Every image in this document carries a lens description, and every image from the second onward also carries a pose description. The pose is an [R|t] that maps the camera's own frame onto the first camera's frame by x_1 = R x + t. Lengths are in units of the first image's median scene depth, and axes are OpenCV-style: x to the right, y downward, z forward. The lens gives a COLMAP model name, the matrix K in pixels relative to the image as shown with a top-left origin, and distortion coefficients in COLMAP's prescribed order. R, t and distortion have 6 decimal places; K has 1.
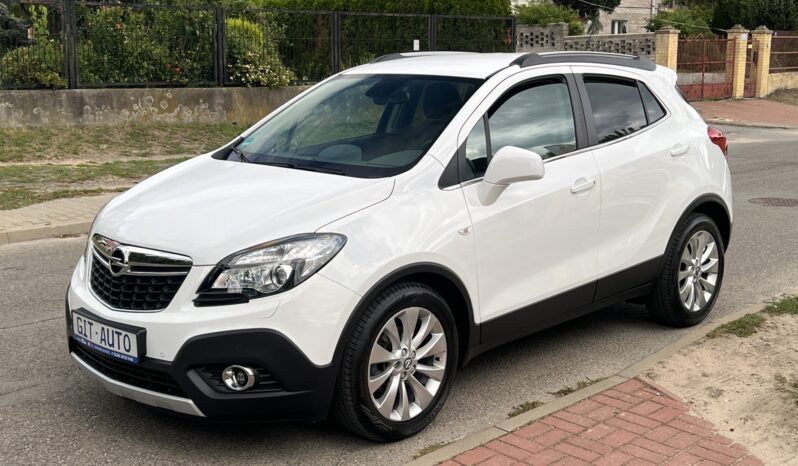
lens RADIAL K [[989.4, 0, 399.0], [0, 989.4, 233.0], [0, 0, 1]] dist [0.201114, -0.568511]
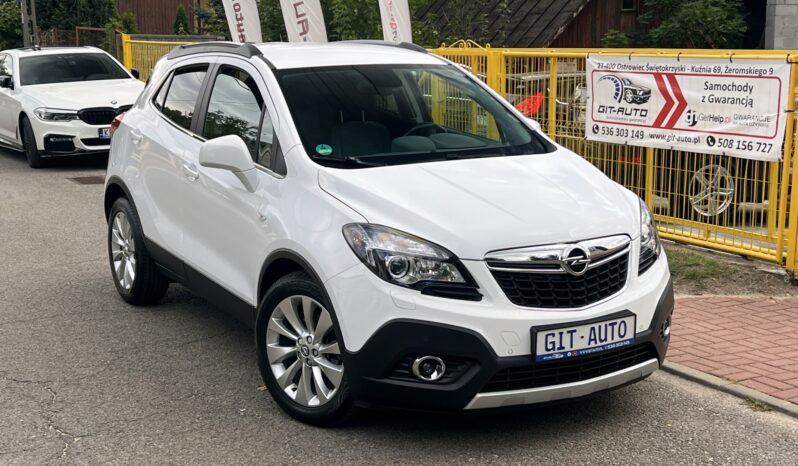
lens RADIAL K [[1089.5, 0, 399.0], [0, 1089.5, 233.0], [0, 0, 1]] dist [0.203374, -0.587510]
pose [[0.267213, -0.181482, 0.946394, -1.255182], [0.180362, 0.974169, 0.135883, -0.163885], [-0.946608, 0.134383, 0.293043, 0.795475]]
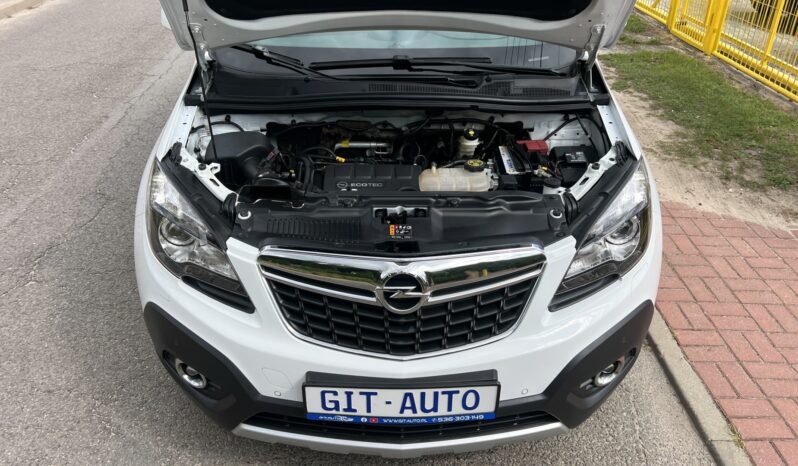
lens RADIAL K [[629.5, 0, 393.7], [0, 629.5, 239.8], [0, 0, 1]] dist [0.087201, -0.139592]
pose [[0.711168, -0.358906, 0.604505, -0.474967], [0.124639, 0.910613, 0.394016, -0.142747], [-0.691885, -0.204867, 0.692333, 0.699184]]
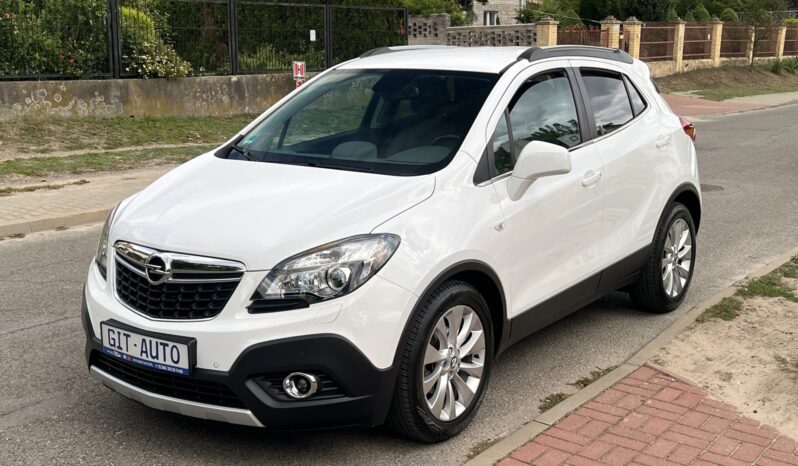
lens RADIAL K [[989.4, 0, 399.0], [0, 989.4, 233.0], [0, 0, 1]] dist [0.201114, -0.568511]
pose [[0.990067, -0.027813, 0.137817, -0.171411], [0.026358, 0.999576, 0.012371, -0.010908], [-0.138102, -0.008616, 0.990381, 0.025177]]
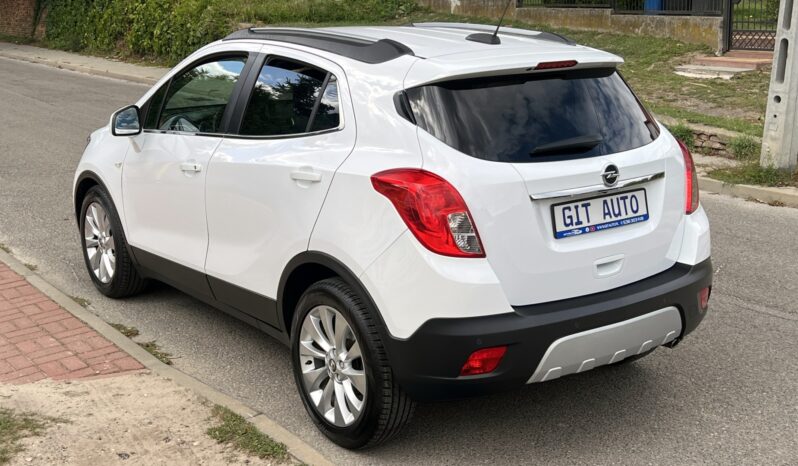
lens RADIAL K [[989.4, 0, 399.0], [0, 989.4, 233.0], [0, 0, 1]] dist [0.201114, -0.568511]
pose [[-0.162609, 0.237305, -0.957729, 1.243474], [-0.175788, 0.948152, 0.264778, -0.316336], [0.970905, 0.211412, -0.112463, 1.503781]]
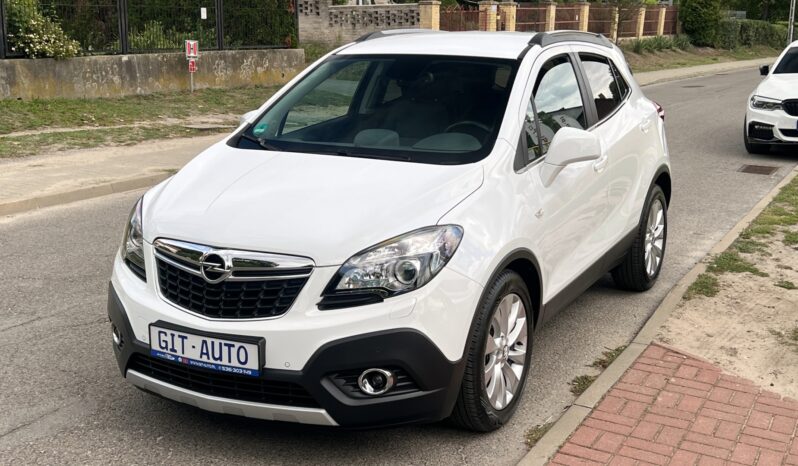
lens RADIAL K [[989.4, 0, 399.0], [0, 989.4, 233.0], [0, 0, 1]] dist [0.201114, -0.568511]
pose [[0.959472, -0.055695, 0.276247, -0.345886], [0.046748, 0.998150, 0.038873, -0.028175], [-0.277901, -0.024384, 0.960300, 0.076606]]
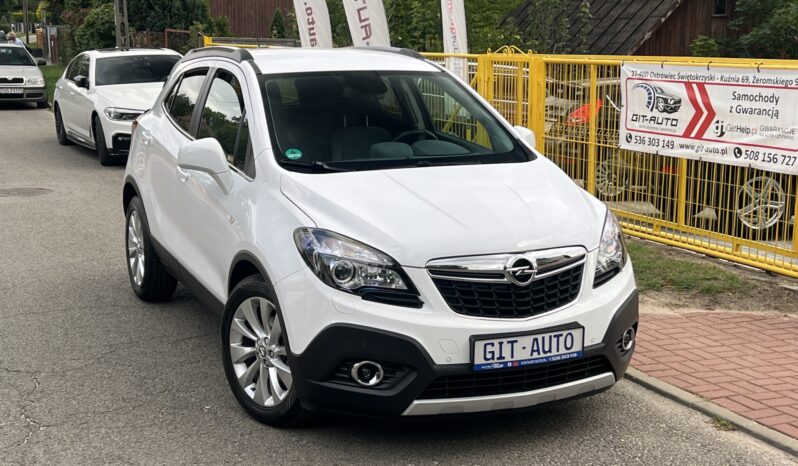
lens RADIAL K [[1089.5, 0, 399.0], [0, 1089.5, 233.0], [0, 0, 1]] dist [0.203374, -0.587510]
pose [[0.361783, -0.170356, 0.916565, -1.216665], [0.166074, 0.979214, 0.116448, -0.142322], [-0.917351, 0.110089, 0.382555, 0.655632]]
